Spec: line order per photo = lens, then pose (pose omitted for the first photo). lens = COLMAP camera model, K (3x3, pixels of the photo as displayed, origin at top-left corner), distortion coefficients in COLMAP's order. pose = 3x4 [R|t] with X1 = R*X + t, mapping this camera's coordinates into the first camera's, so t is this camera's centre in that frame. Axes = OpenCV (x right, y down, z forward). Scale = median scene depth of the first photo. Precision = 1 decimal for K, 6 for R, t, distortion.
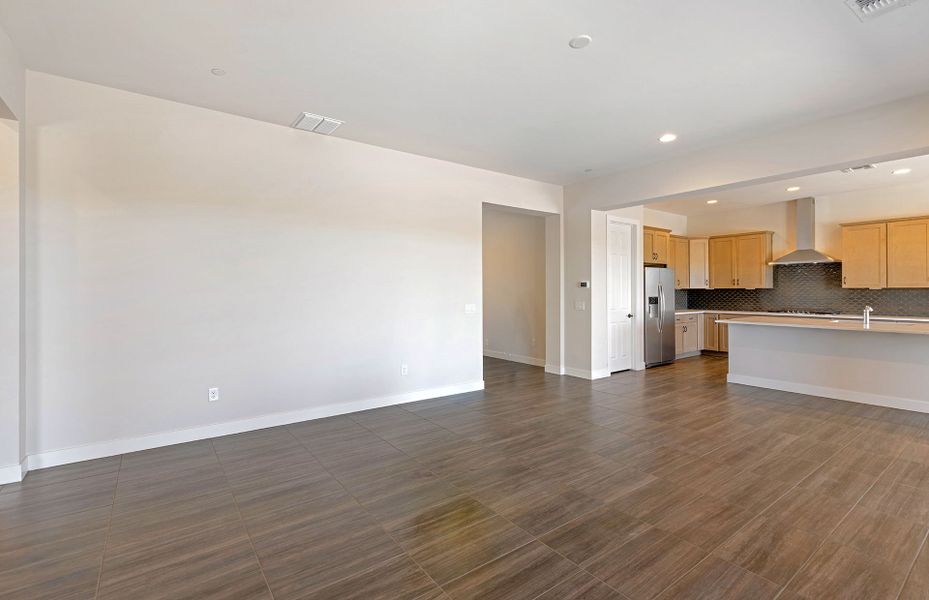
lens RADIAL K [[423.6, 0, 465.6], [0, 423.6, 291.4], [0, 0, 1]] dist [0.007610, -0.000472]
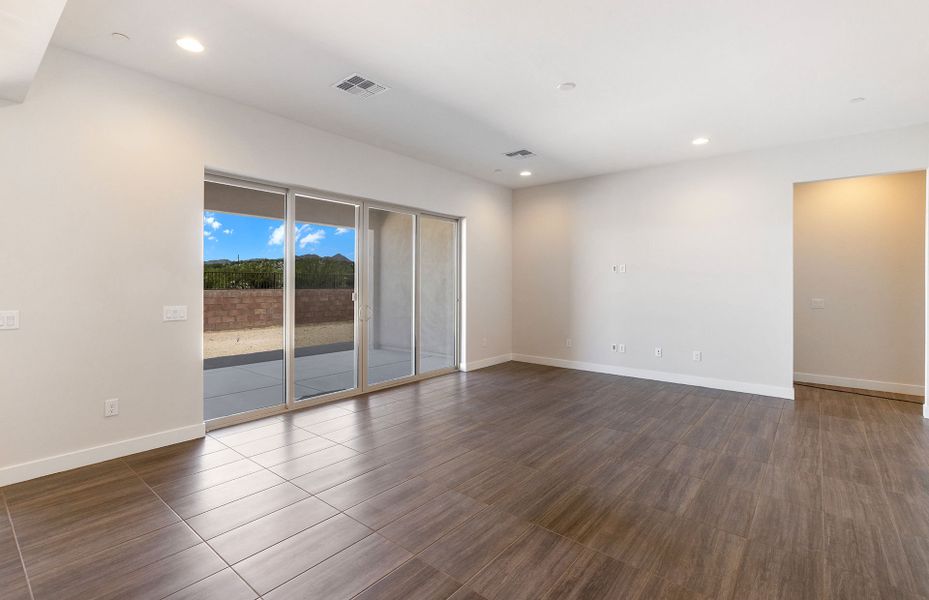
lens RADIAL K [[426.5, 0, 463.5], [0, 426.5, 278.8], [0, 0, 1]] dist [0.000199, 0.000067]
pose [[-0.969560, -0.005177, -0.244799, 0.735988], [-0.003928, 0.999977, -0.005589, -0.010618], [0.244822, -0.004457, -0.969558, 1.810654]]
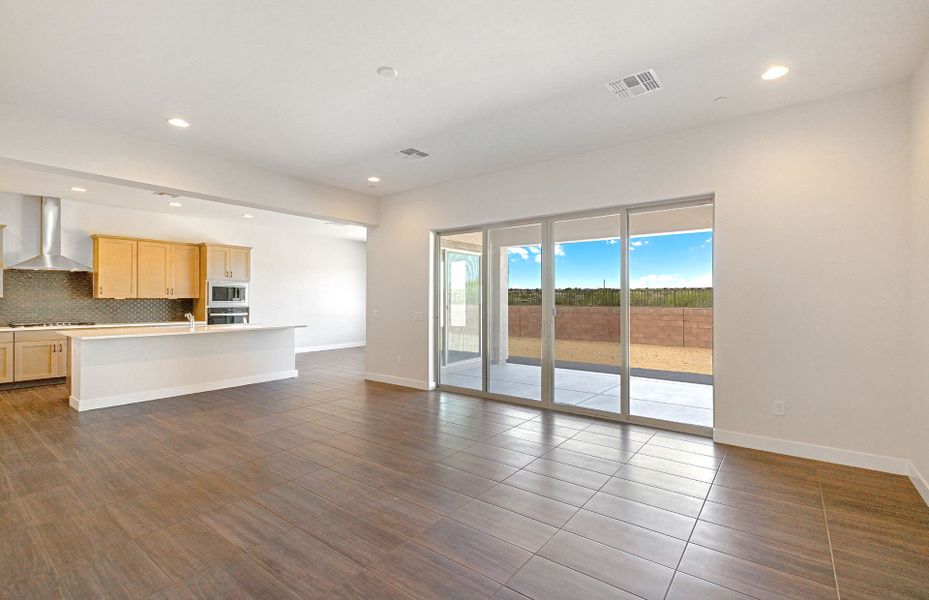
lens RADIAL K [[423.6, 0, 465.6], [0, 423.6, 291.4], [0, 0, 1]] dist [0.007610, -0.000472]
pose [[-0.280599, 0.019313, 0.959631, -0.706120], [0.003122, 0.999811, -0.019208, -0.002637], [-0.959820, -0.002394, -0.280606, 0.936407]]
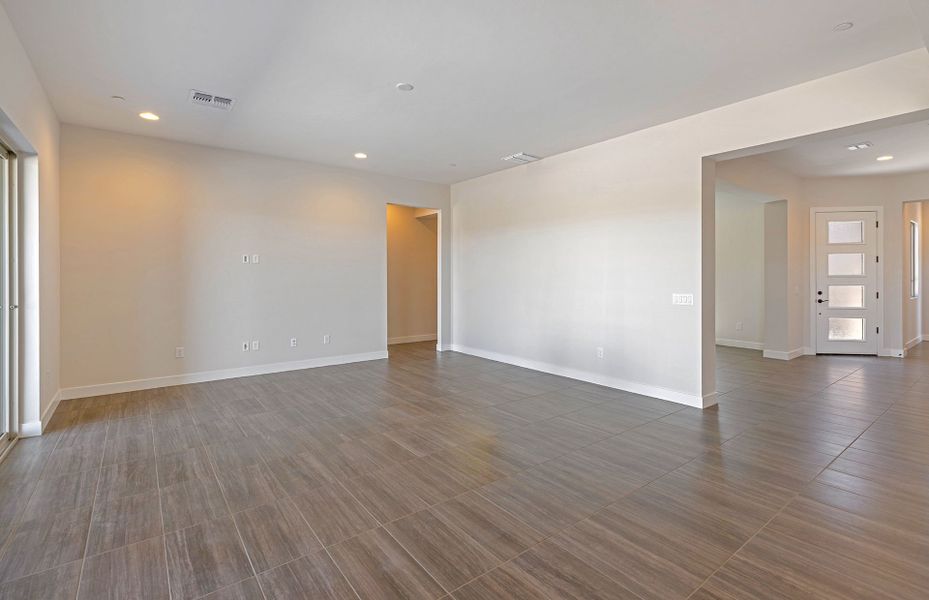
lens RADIAL K [[426.5, 0, 463.5], [0, 426.5, 278.8], [0, 0, 1]] dist [0.000199, 0.000067]
pose [[0.016391, 0.004364, -0.999856, 1.336573], [-0.004034, 0.999983, 0.004299, 0.000587], [0.999858, 0.003963, 0.016408, 0.975400]]
